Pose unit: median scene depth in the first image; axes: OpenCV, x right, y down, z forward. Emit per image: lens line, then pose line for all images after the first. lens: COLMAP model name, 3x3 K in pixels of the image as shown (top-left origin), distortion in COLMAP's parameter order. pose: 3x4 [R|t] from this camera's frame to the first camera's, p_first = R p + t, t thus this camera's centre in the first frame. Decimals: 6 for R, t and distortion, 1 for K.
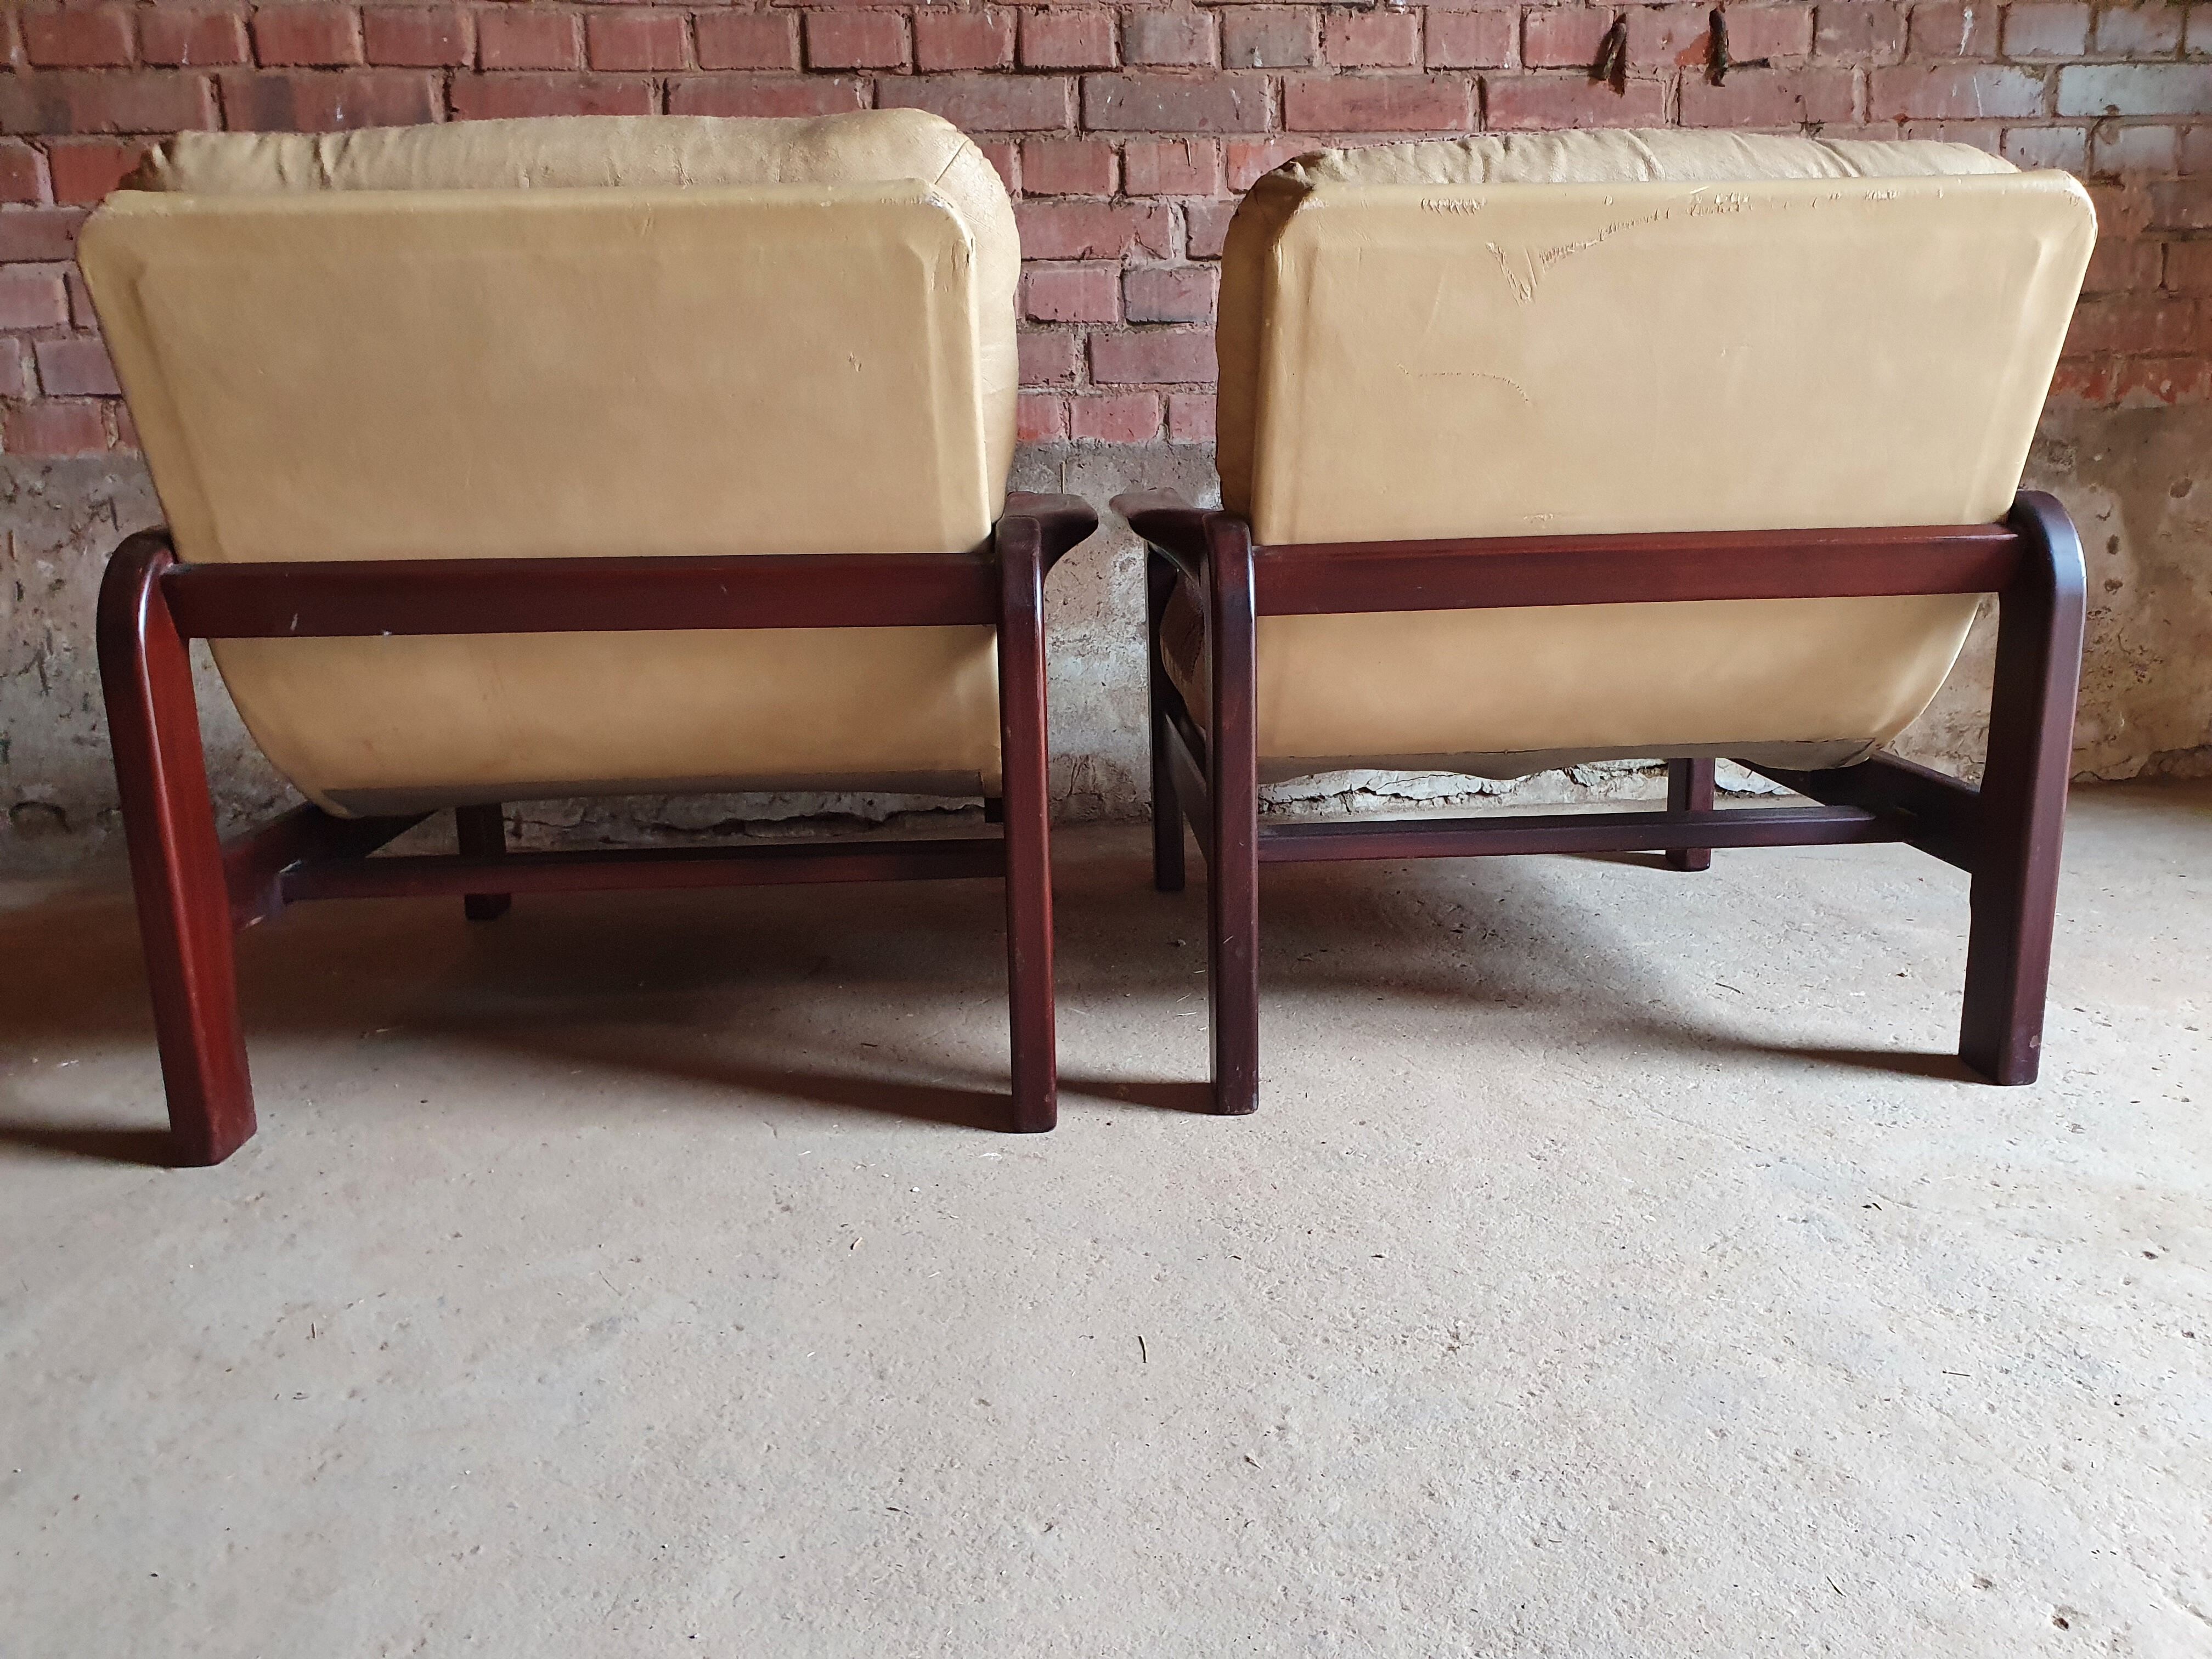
lens RADIAL K [[1695.8, 0, 1128.8], [0, 1695.8, 834.3], [0, 0, 1]] dist [-0.003606, 0.017546]
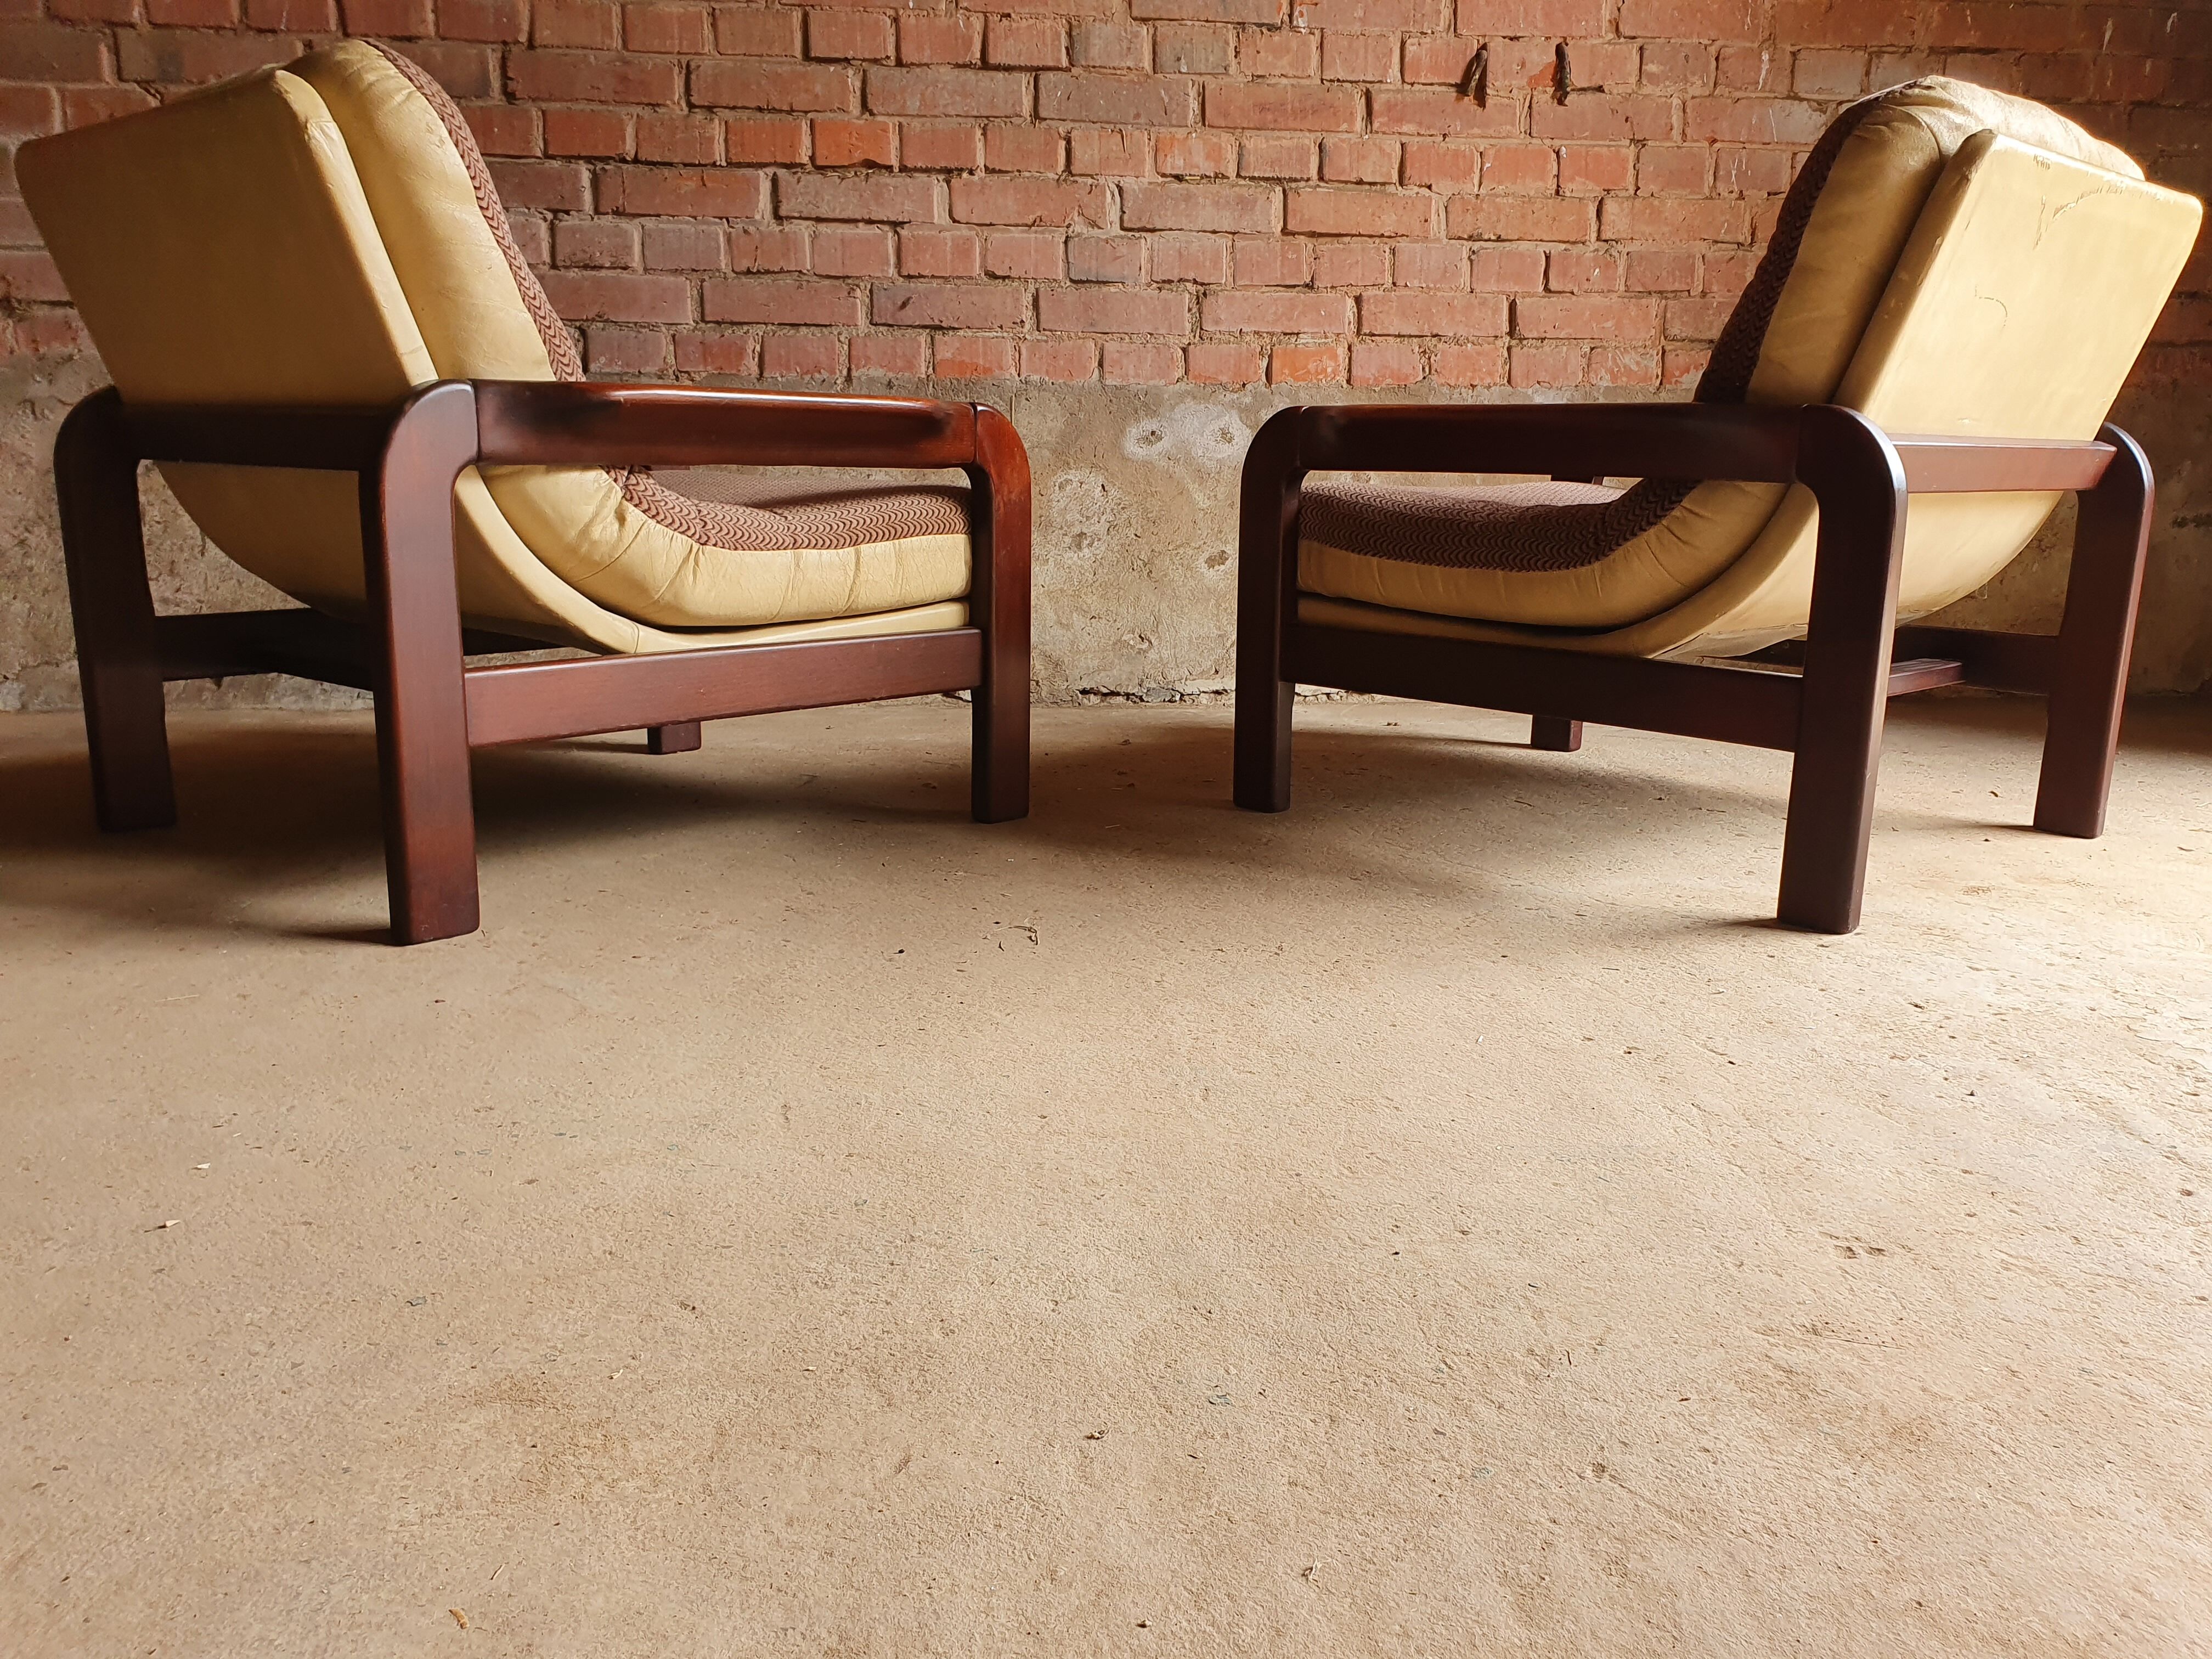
lens RADIAL K [[1695.8, 0, 1125.9], [0, 1695.8, 832.8], [0, 0, 1]] dist [-0.003606, 0.017546]
pose [[0.998761, 0.025230, 0.042895, -0.002985], [-0.025260, 0.999681, 0.000156, 0.088327], [-0.042878, -0.001240, 0.999080, -0.201918]]
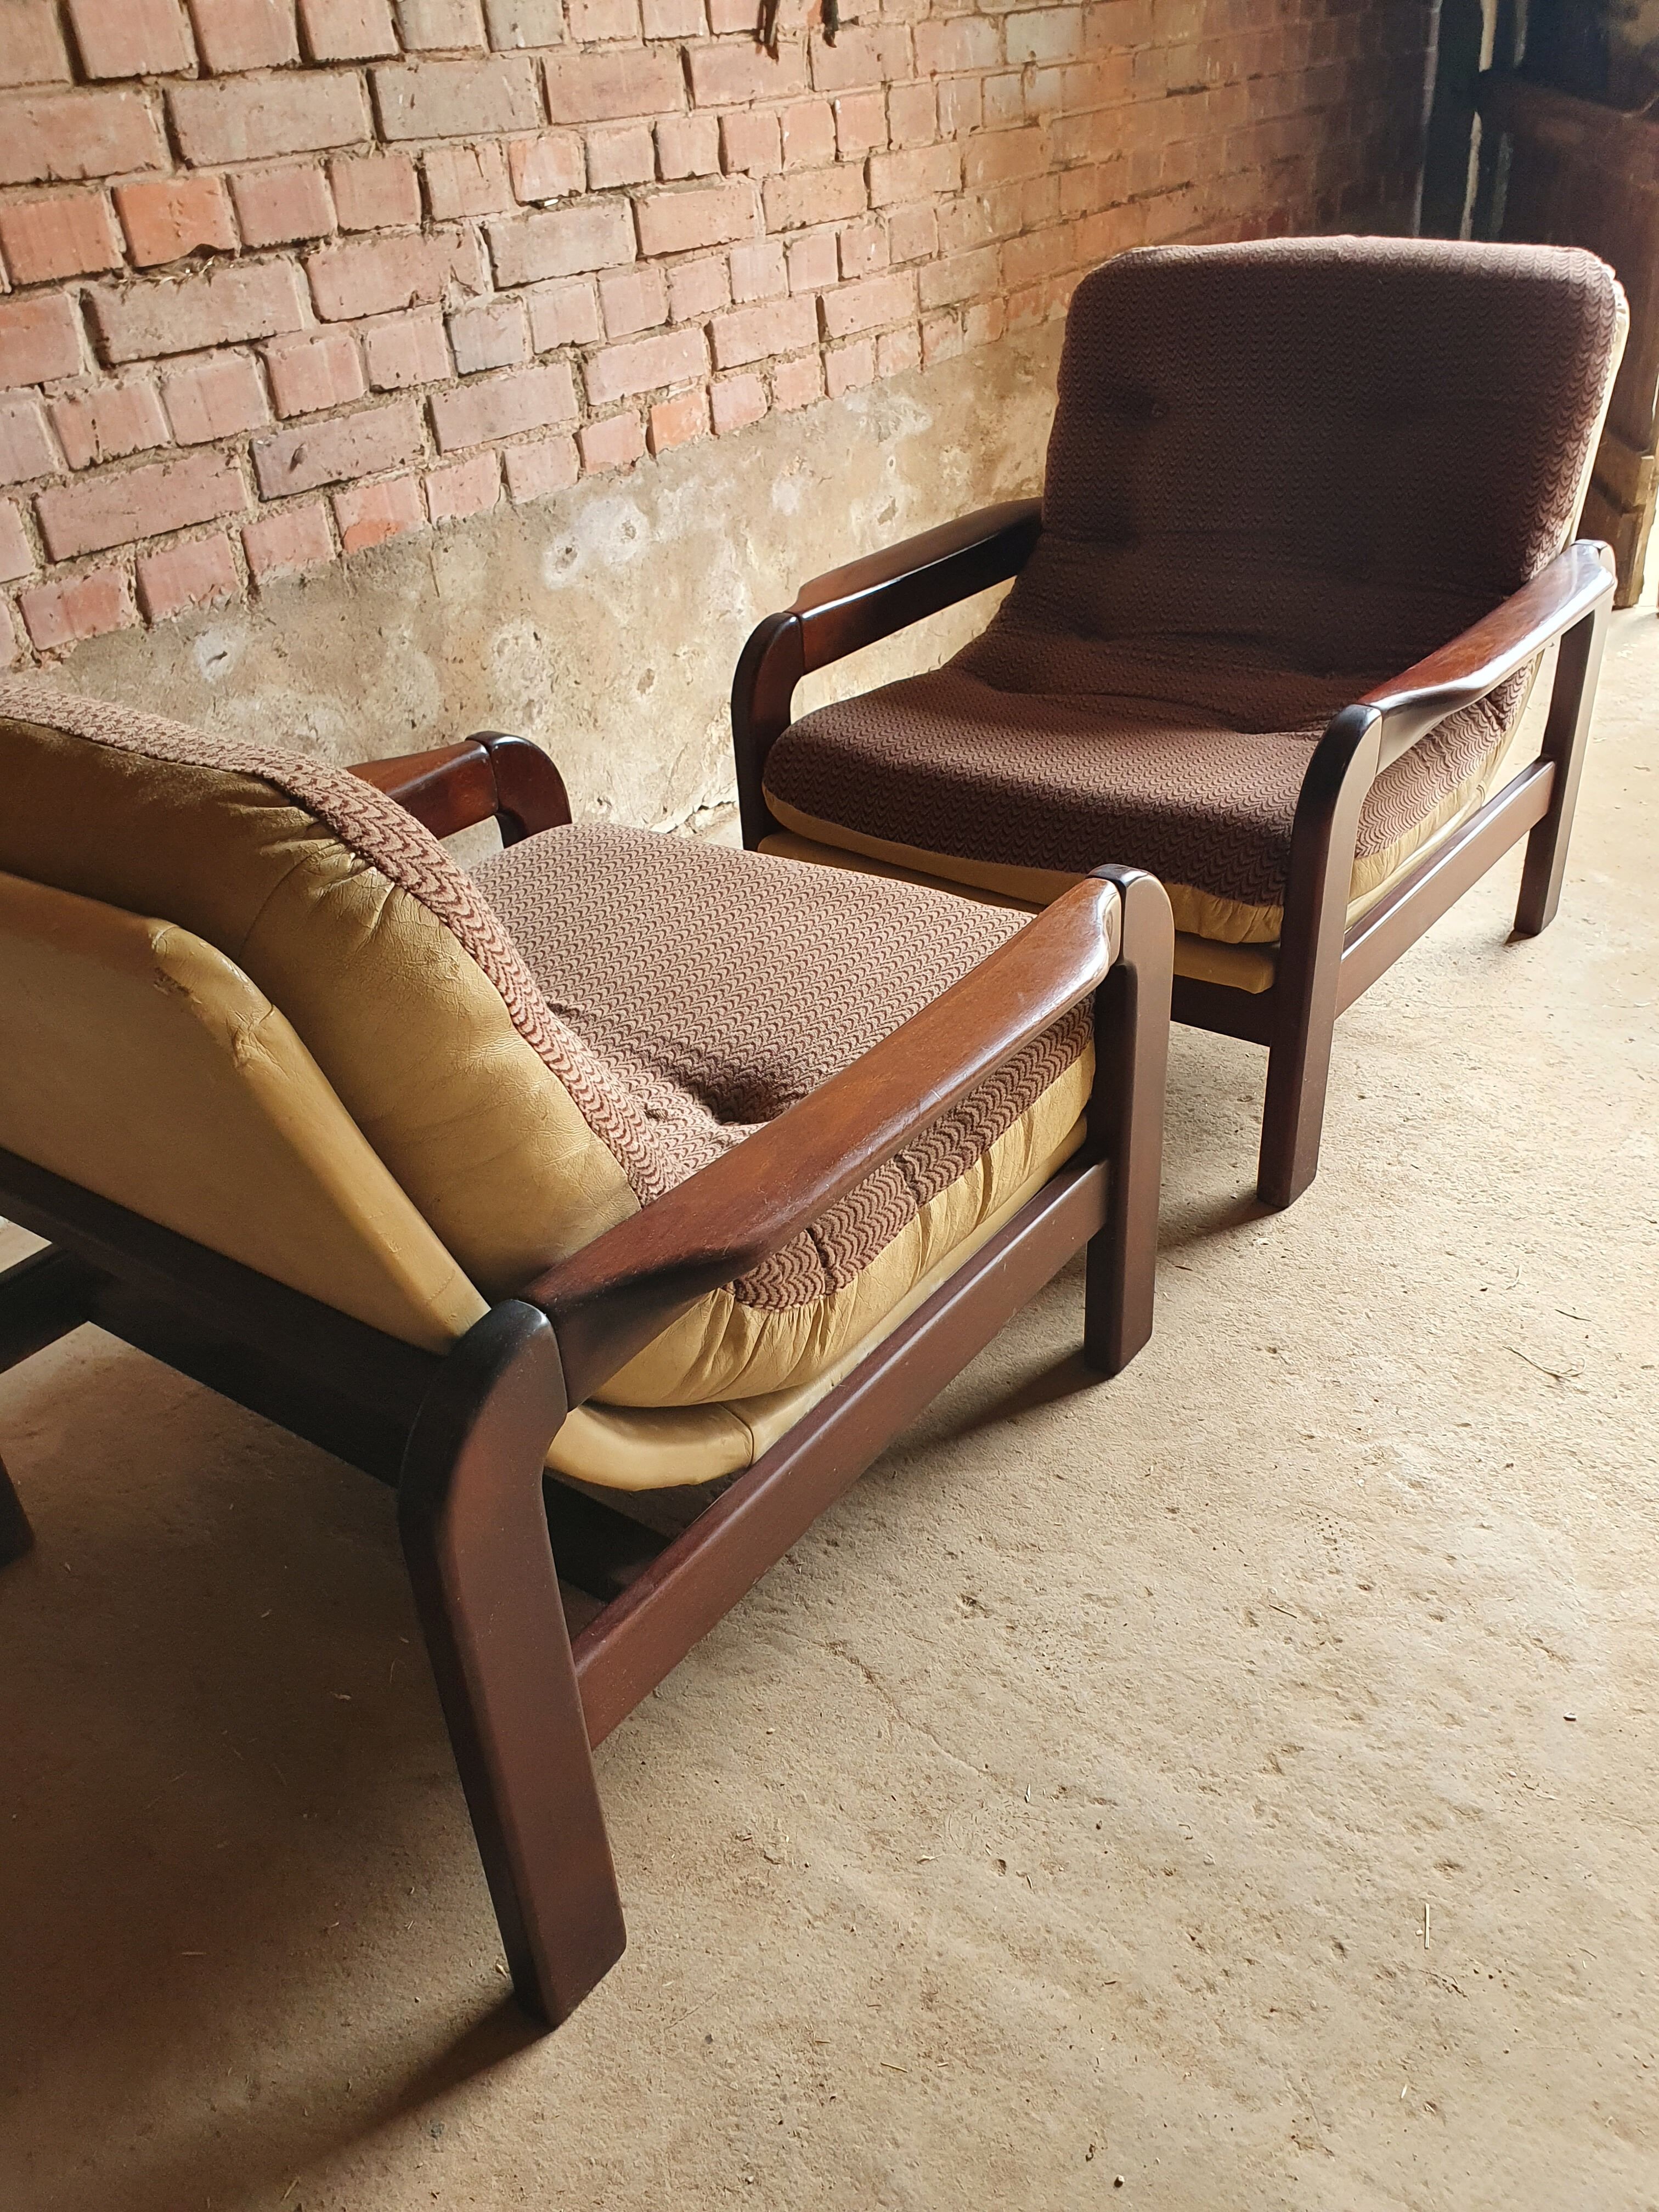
lens RADIAL K [[1672.1, 0, 768.0], [0, 1672.1, 1153.2], [0, 0, 1]] dist [-0.023628, 0.035839]
pose [[0.680078, -0.427636, 0.595502, -0.597258], [0.236705, 0.896837, 0.373704, -0.231223], [-0.693877, -0.113190, 0.711142, 0.231728]]
